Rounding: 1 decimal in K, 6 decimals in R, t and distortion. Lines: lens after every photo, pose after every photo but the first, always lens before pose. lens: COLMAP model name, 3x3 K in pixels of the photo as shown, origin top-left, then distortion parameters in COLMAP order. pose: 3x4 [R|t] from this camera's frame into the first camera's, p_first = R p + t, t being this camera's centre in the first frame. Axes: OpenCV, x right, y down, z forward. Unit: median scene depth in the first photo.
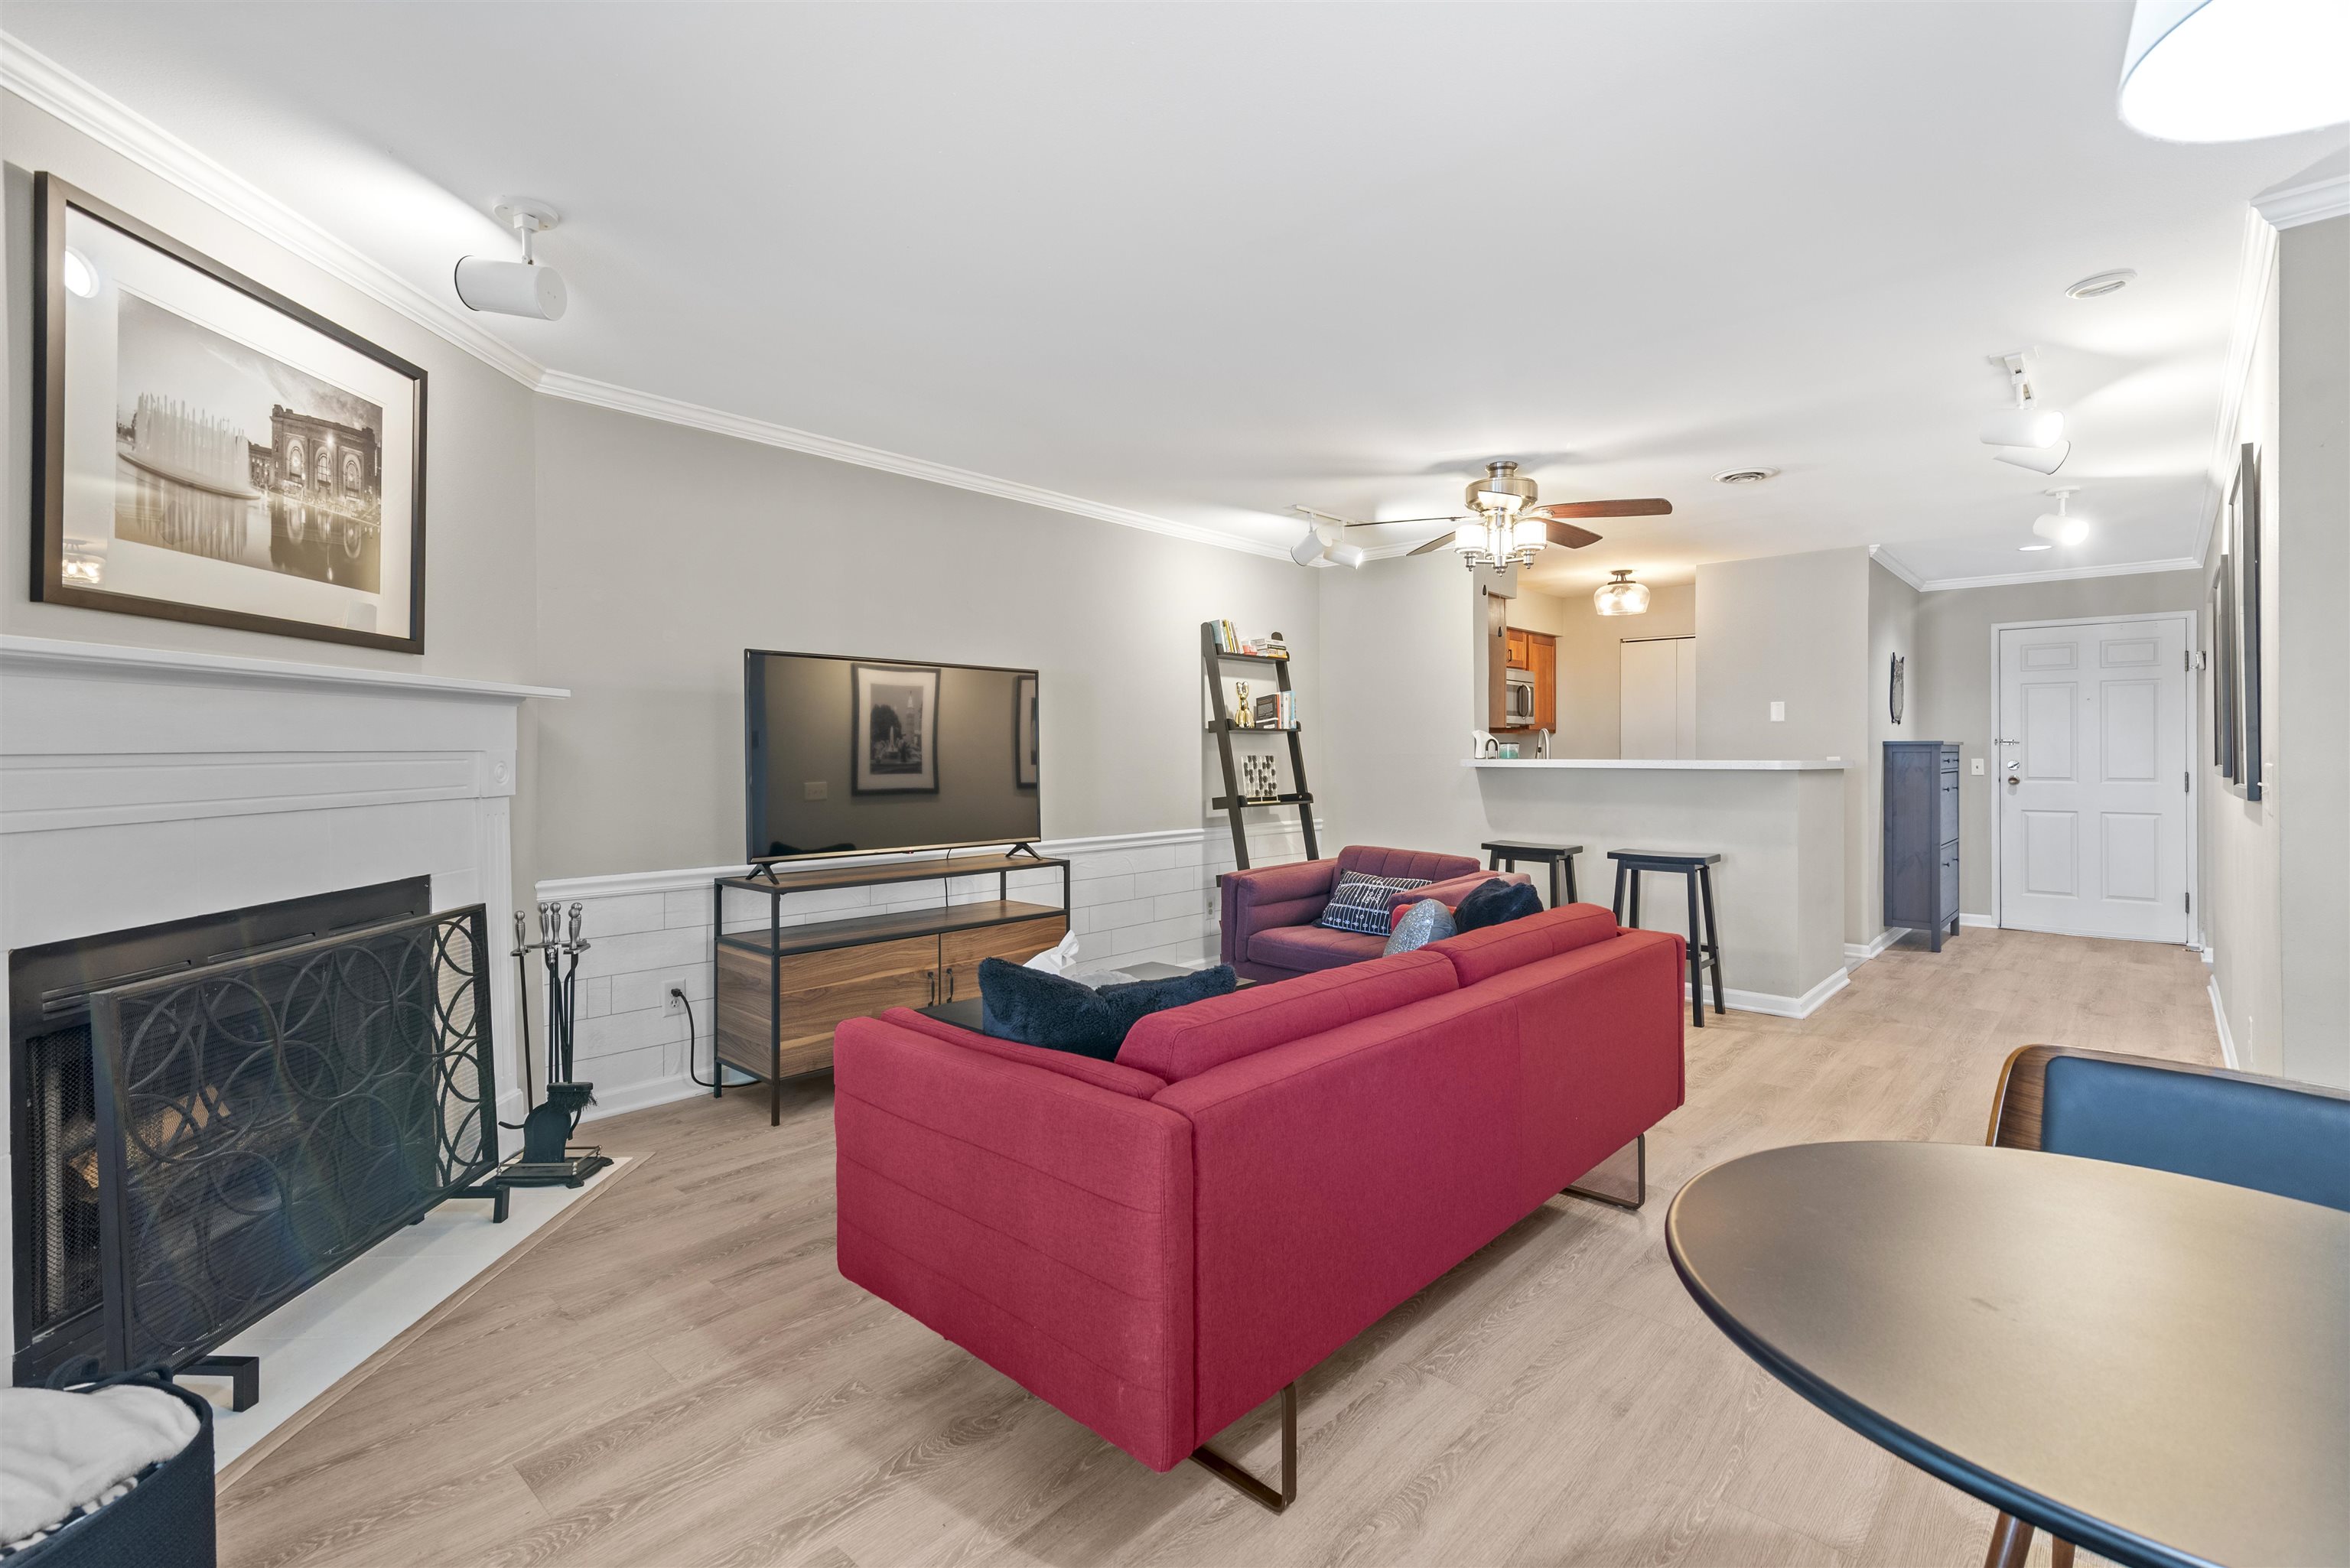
lens RADIAL K [[1069.5, 0, 1181.6], [0, 1069.5, 753.7], [0, 0, 1]] dist [0.018740, -0.001369]
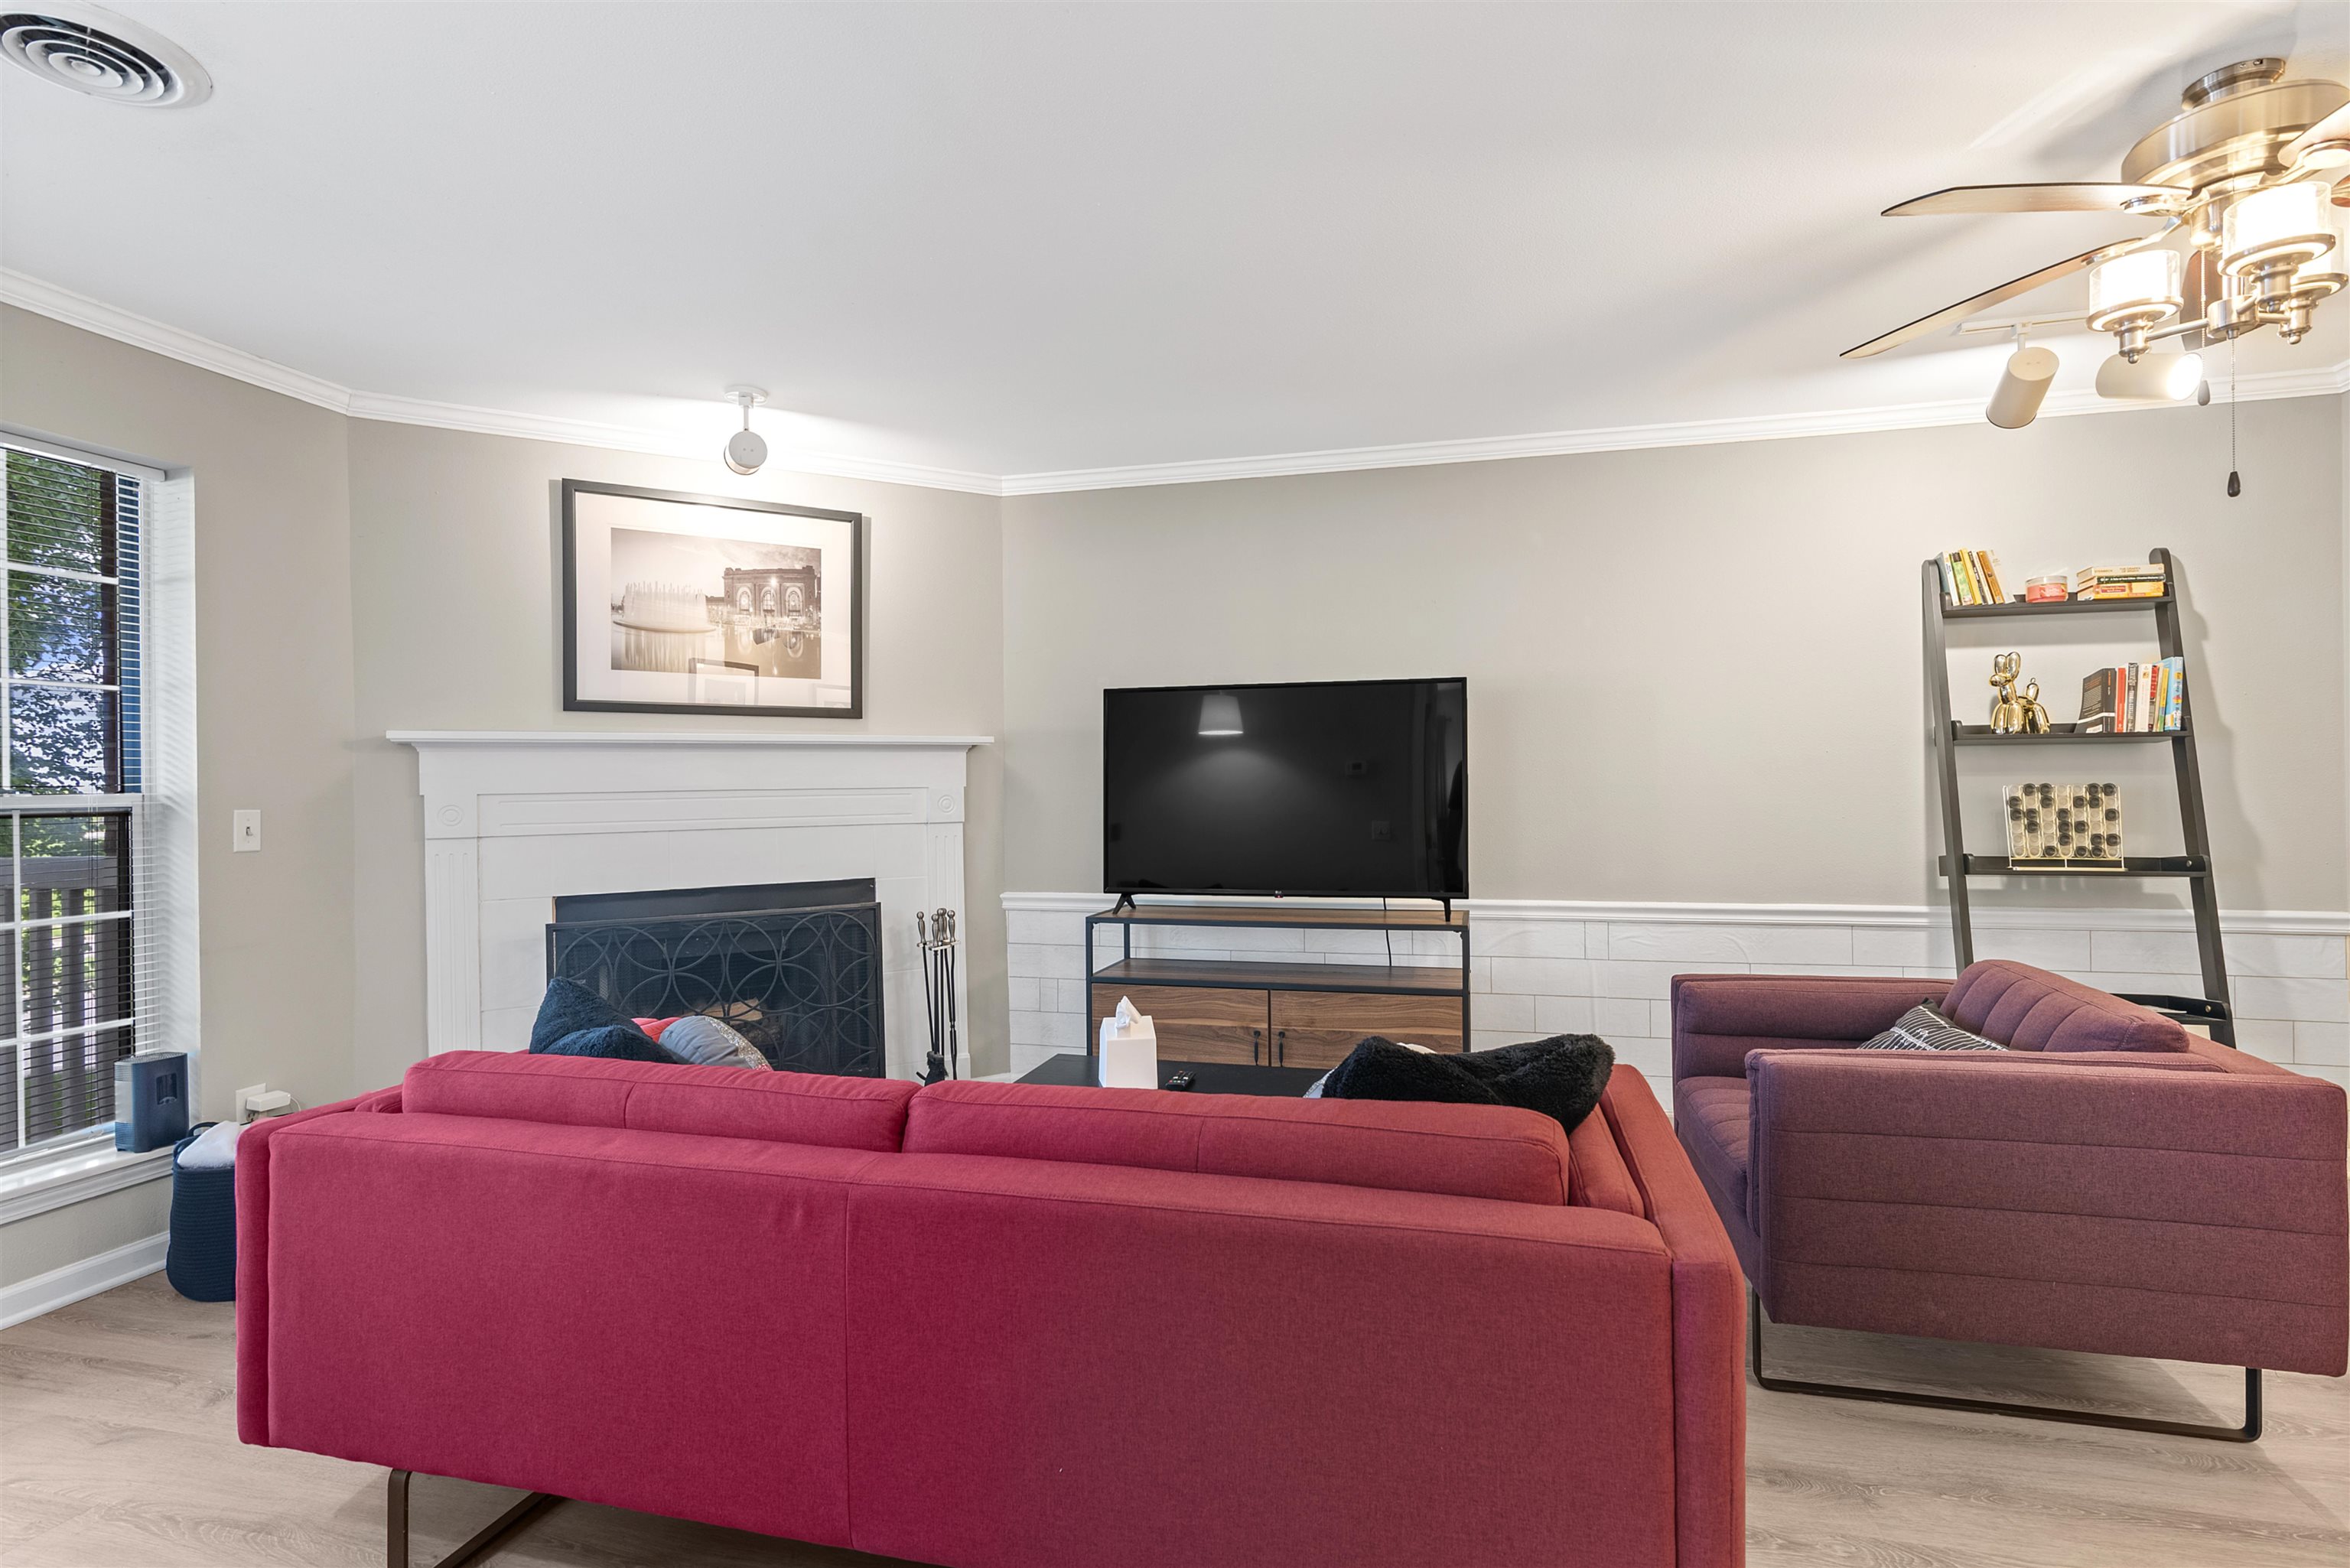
lens RADIAL K [[1122.8, 0, 1181.4], [0, 1122.8, 792.0], [0, 0, 1]] dist [0.016968, 0.000313]
pose [[0.474196, -0.001747, -0.880417, 0.750674], [0.008397, 0.999962, 0.002539, 0.001832], [0.880379, -0.008597, 0.474193, 0.668393]]
